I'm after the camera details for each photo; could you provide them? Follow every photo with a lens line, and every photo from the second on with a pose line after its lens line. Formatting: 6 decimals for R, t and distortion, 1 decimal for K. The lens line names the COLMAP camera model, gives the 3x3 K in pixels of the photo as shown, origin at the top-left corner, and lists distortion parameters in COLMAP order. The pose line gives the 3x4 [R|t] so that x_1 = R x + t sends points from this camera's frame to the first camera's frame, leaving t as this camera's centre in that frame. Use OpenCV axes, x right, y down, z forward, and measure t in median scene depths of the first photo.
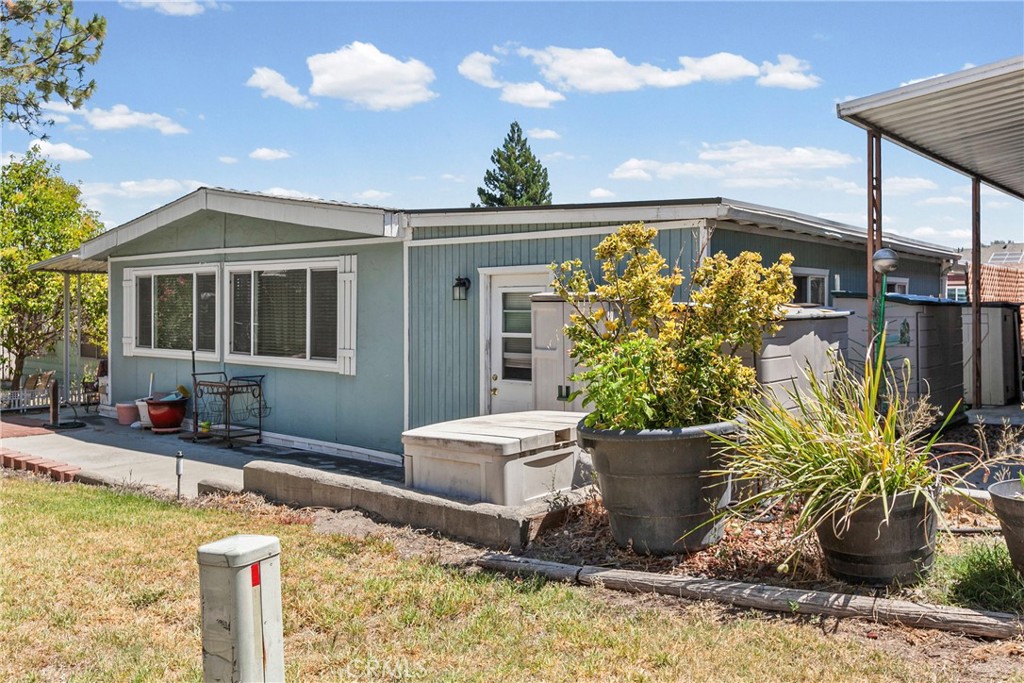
lens RADIAL K [[812.5, 0, 512.0], [0, 812.5, 341.5], [0, 0, 1]] dist [0.000853, -0.002149]
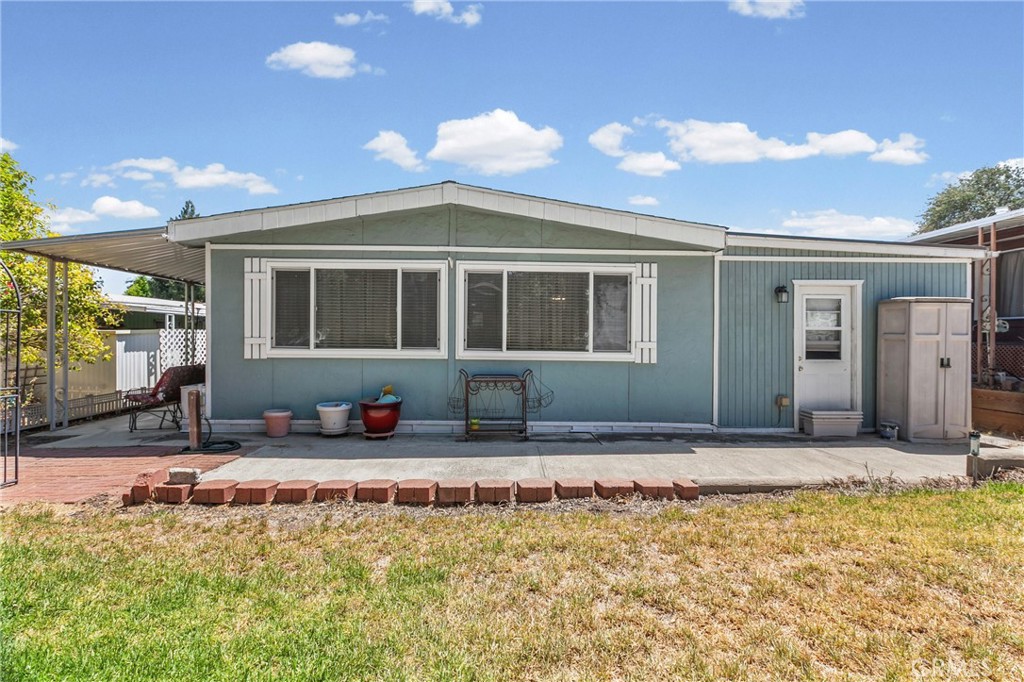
lens RADIAL K [[460.5, 0, 507.7], [0, 460.5, 345.2], [0, 0, 1]] dist [0.000503, 0.000044]
pose [[0.776471, -0.043459, 0.628653, -0.777010], [0.015810, 0.998649, 0.049509, -0.022295], [-0.629955, -0.028503, 0.776108, 0.591189]]
